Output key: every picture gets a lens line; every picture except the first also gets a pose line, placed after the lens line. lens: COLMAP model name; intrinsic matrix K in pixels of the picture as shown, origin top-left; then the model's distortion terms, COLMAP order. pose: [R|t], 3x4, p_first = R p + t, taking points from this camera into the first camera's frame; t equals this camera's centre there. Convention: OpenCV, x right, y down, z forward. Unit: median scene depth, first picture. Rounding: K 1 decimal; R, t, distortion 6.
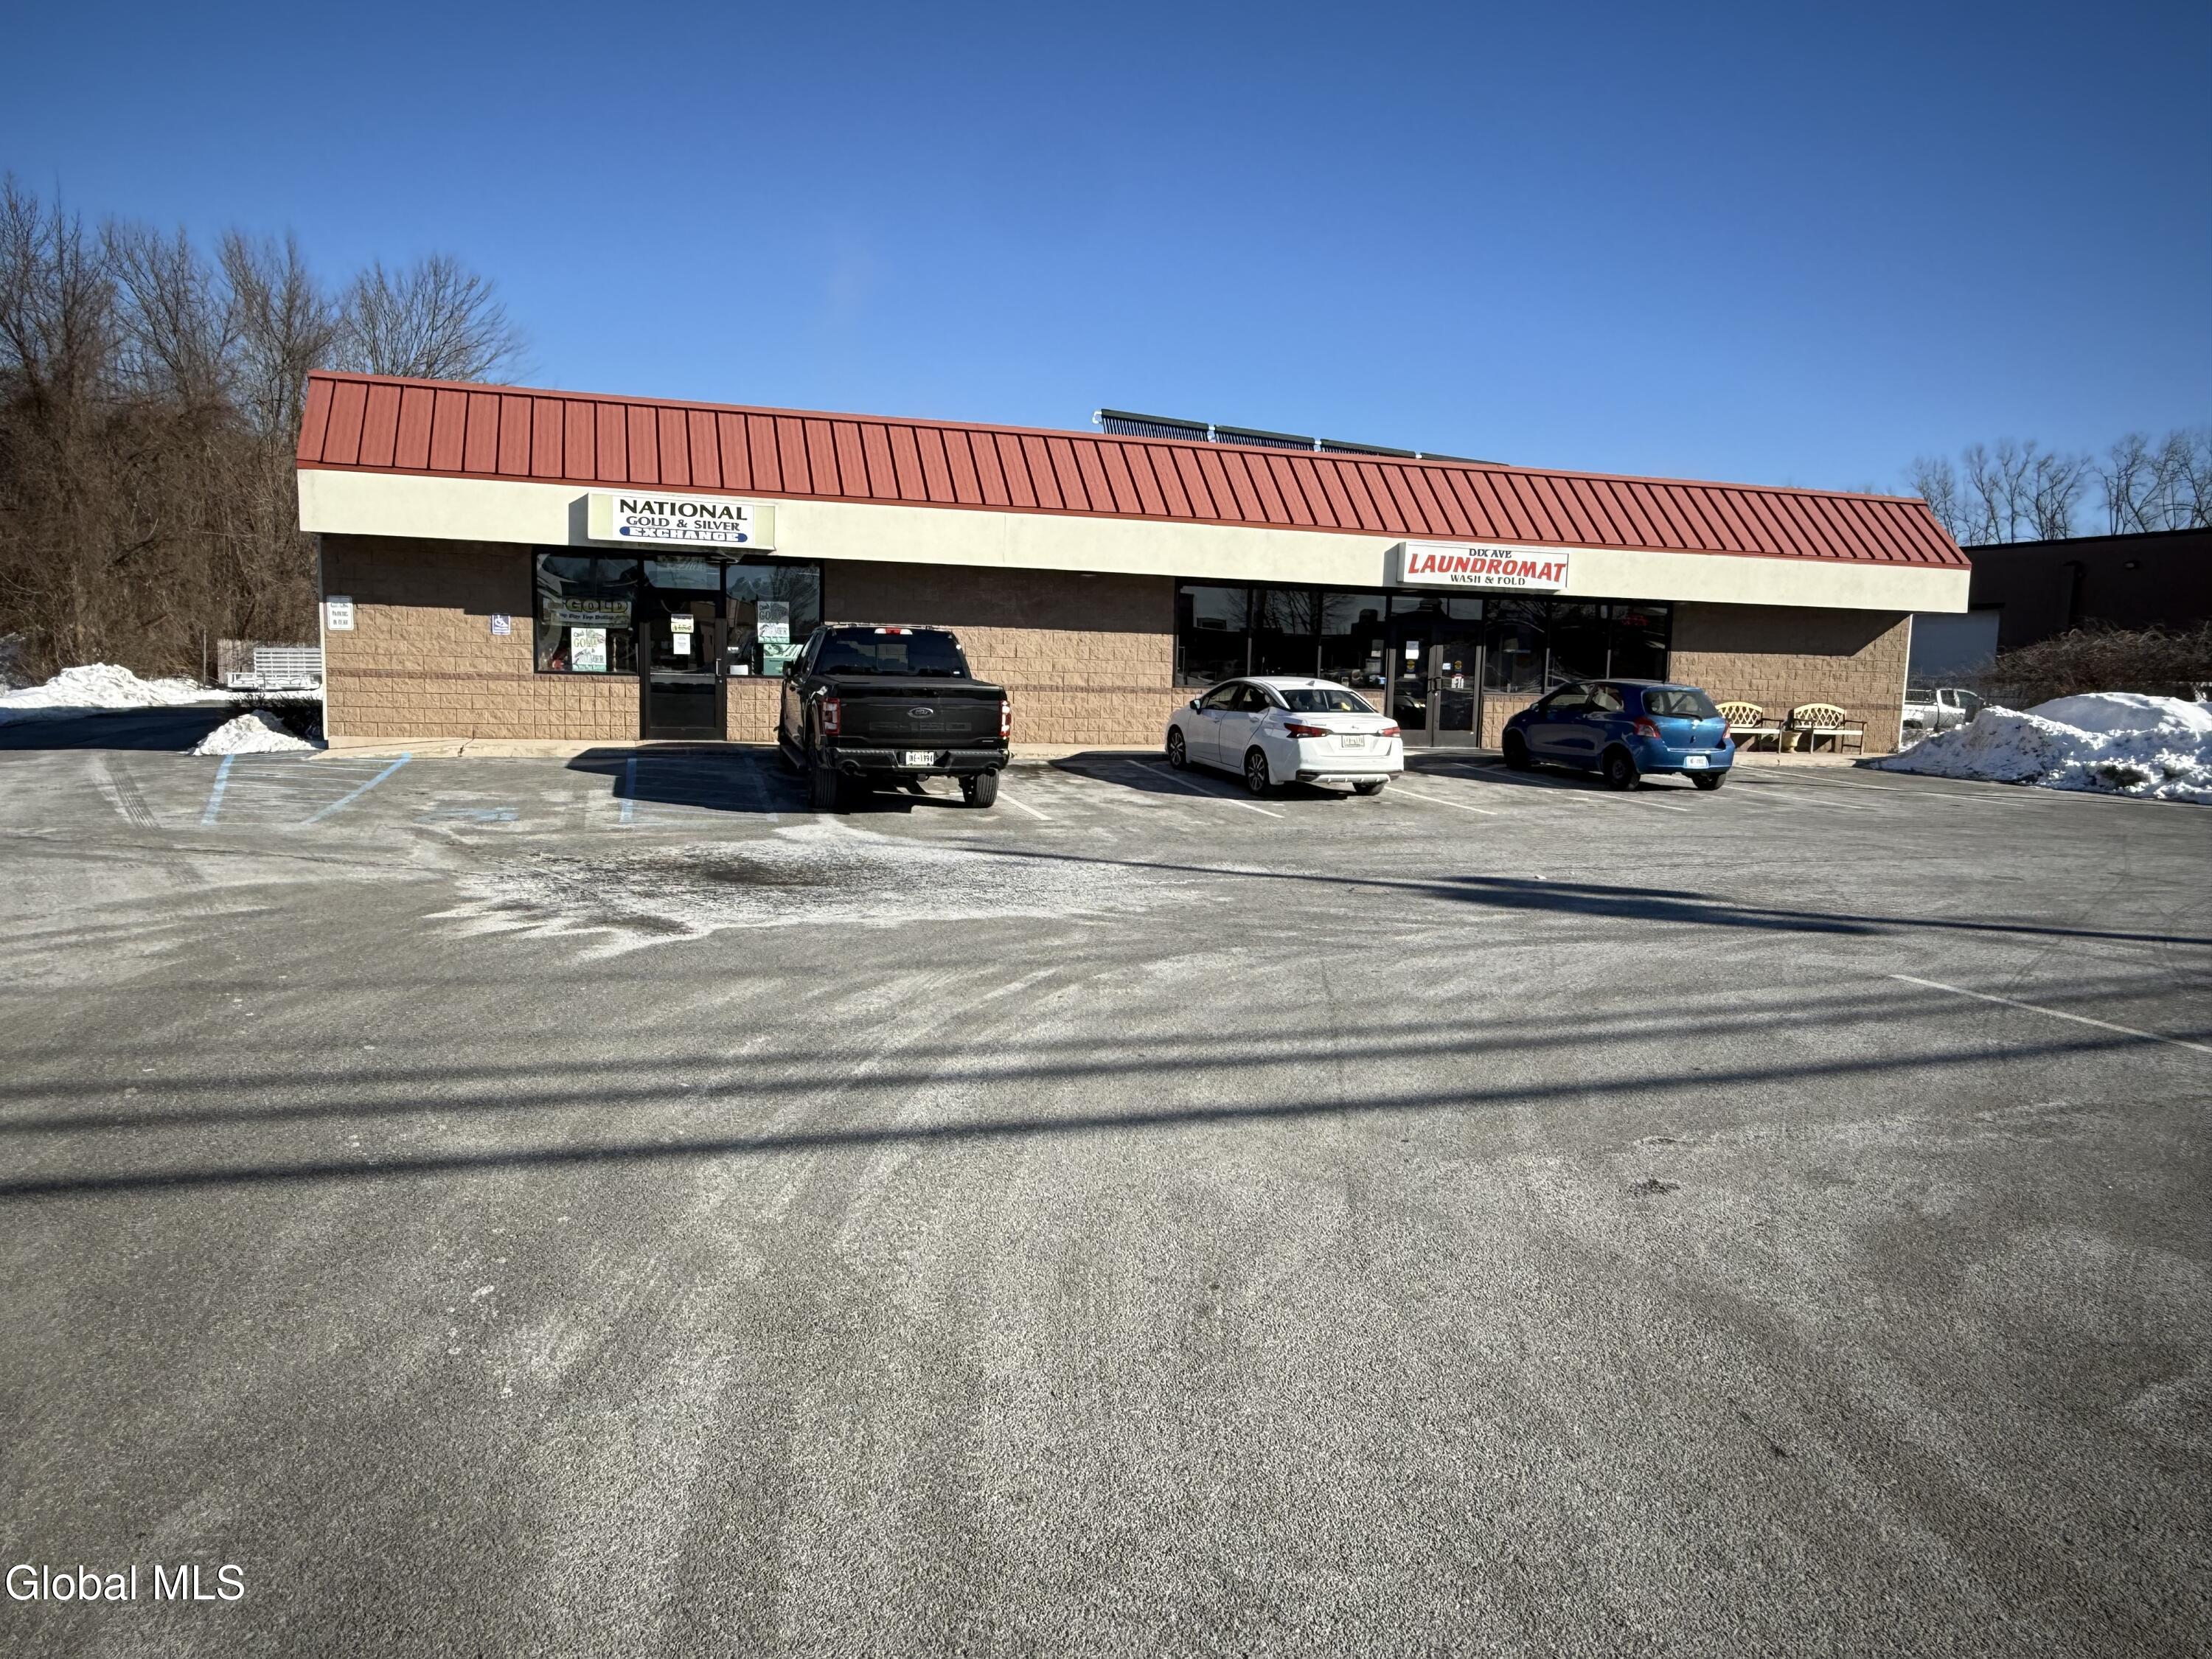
lens RADIAL K [[1473.5, 0, 1103.0], [0, 1473.5, 831.9], [0, 0, 1]] dist [-0.001133, 0.001591]
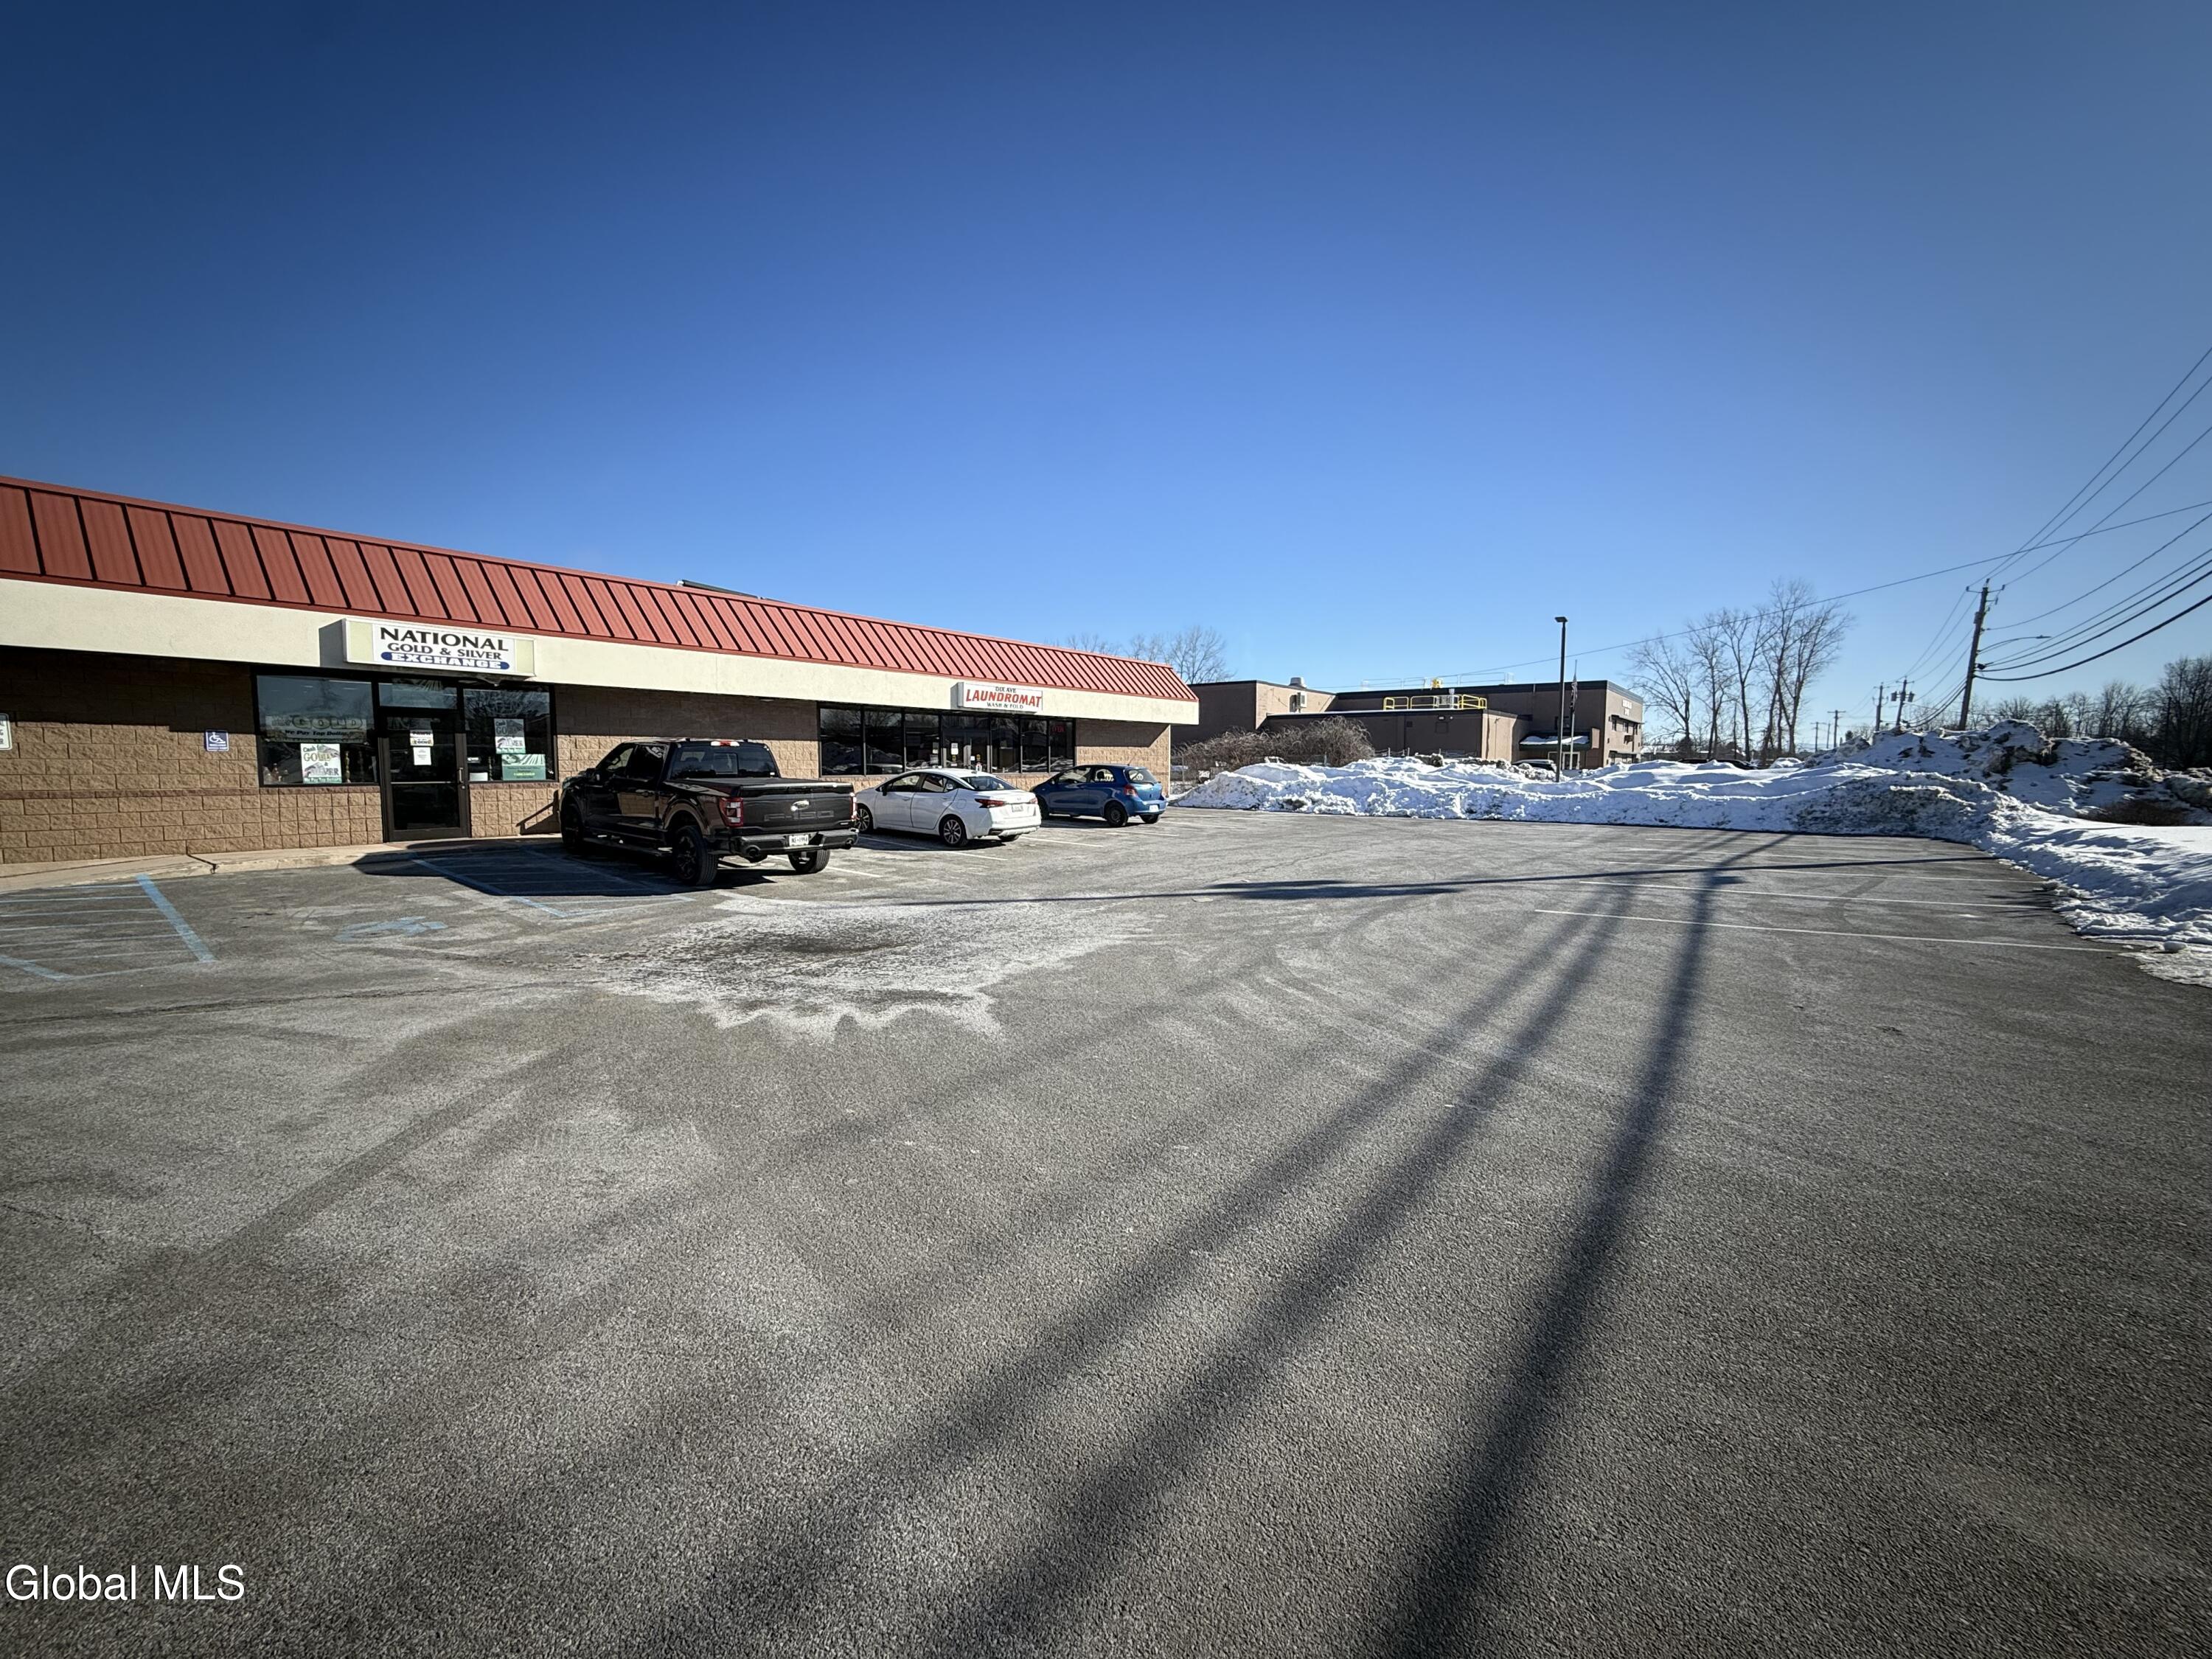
lens RADIAL K [[891.7, 0, 1106.0], [0, 891.7, 829.5], [0, 0, 1]] dist [0.000593, 0.000004]
pose [[0.818014, -0.070470, 0.570865, -0.259201], [0.086196, 0.996278, -0.000529, -0.025796], [-0.568703, 0.049639, 0.821044, 0.139710]]
